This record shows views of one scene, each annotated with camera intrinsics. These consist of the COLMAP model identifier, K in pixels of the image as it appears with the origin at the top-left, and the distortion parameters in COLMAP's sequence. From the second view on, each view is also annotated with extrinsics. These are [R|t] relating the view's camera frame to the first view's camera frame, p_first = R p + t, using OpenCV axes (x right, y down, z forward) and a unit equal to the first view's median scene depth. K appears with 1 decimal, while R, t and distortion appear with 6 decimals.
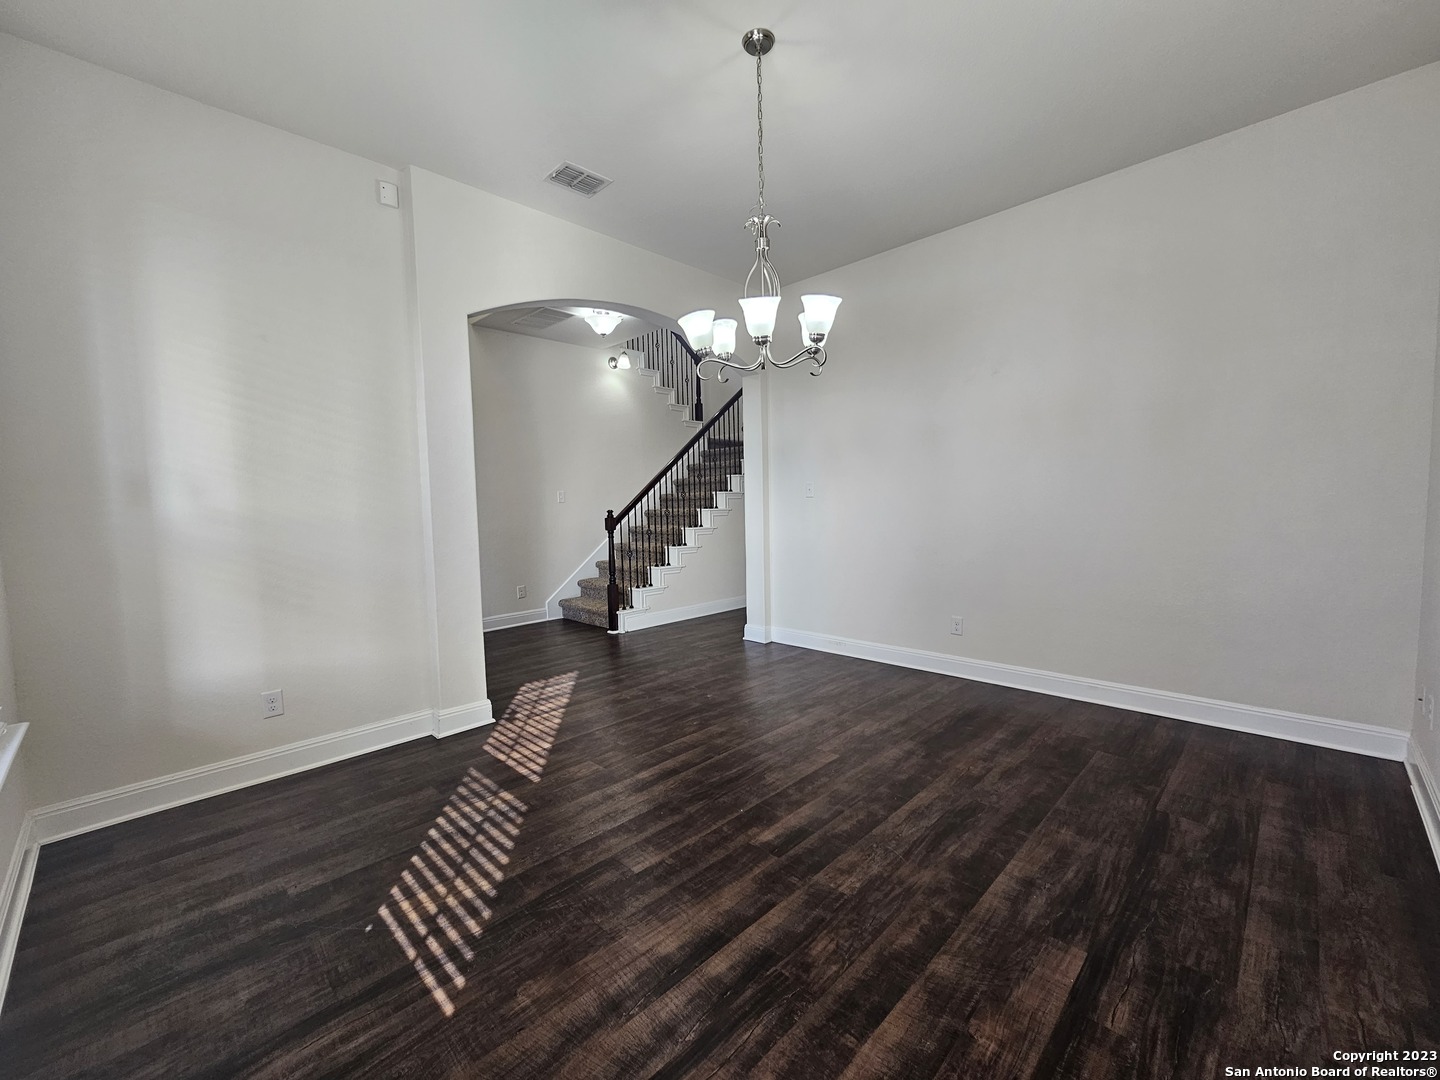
lens RADIAL K [[586.9, 0, 716.1], [0, 586.9, 546.0], [0, 0, 1]] dist [-0.001739, -0.000403]
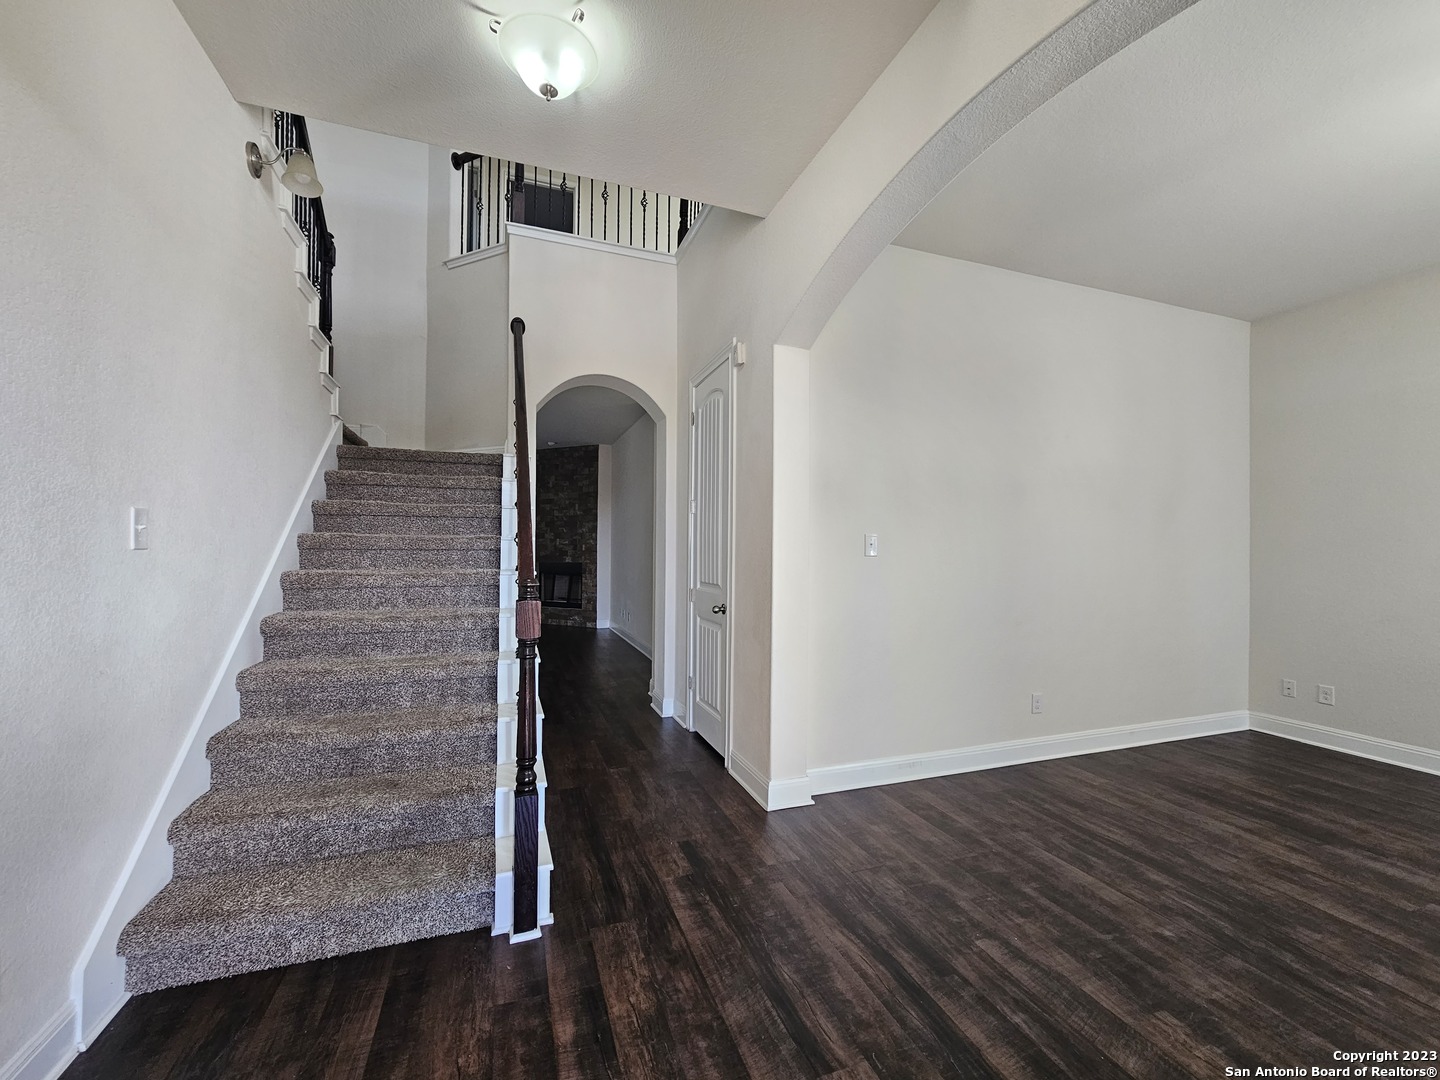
lens RADIAL K [[586.9, 0, 716.1], [0, 586.9, 546.0], [0, 0, 1]] dist [-0.001739, -0.000403]
pose [[0.434623, 0.034535, 0.899950, -0.940386], [0.052167, 0.996621, -0.063439, -0.112470], [-0.899101, 0.074520, 0.431352, 1.547666]]
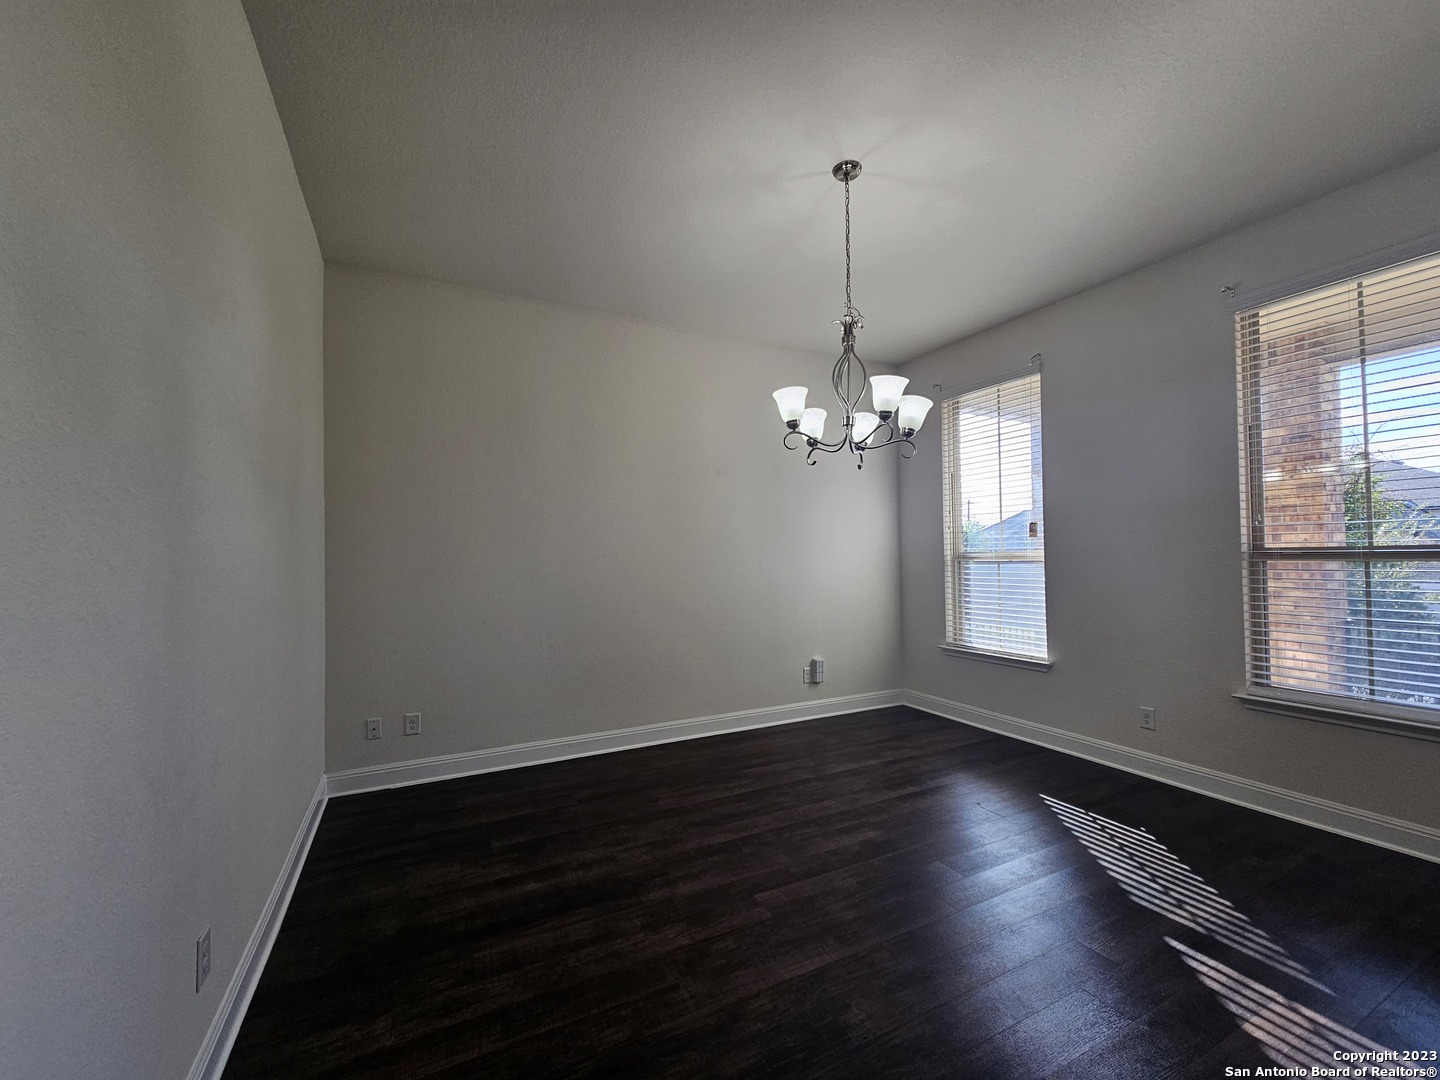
lens RADIAL K [[586.9, 0, 716.1], [0, 586.9, 546.0], [0, 0, 1]] dist [-0.001739, -0.000403]
pose [[-0.949200, 0.040987, 0.311994, -0.012007], [0.058779, 0.997124, 0.047836, -0.169781], [-0.309136, 0.063745, -0.948879, 1.832172]]
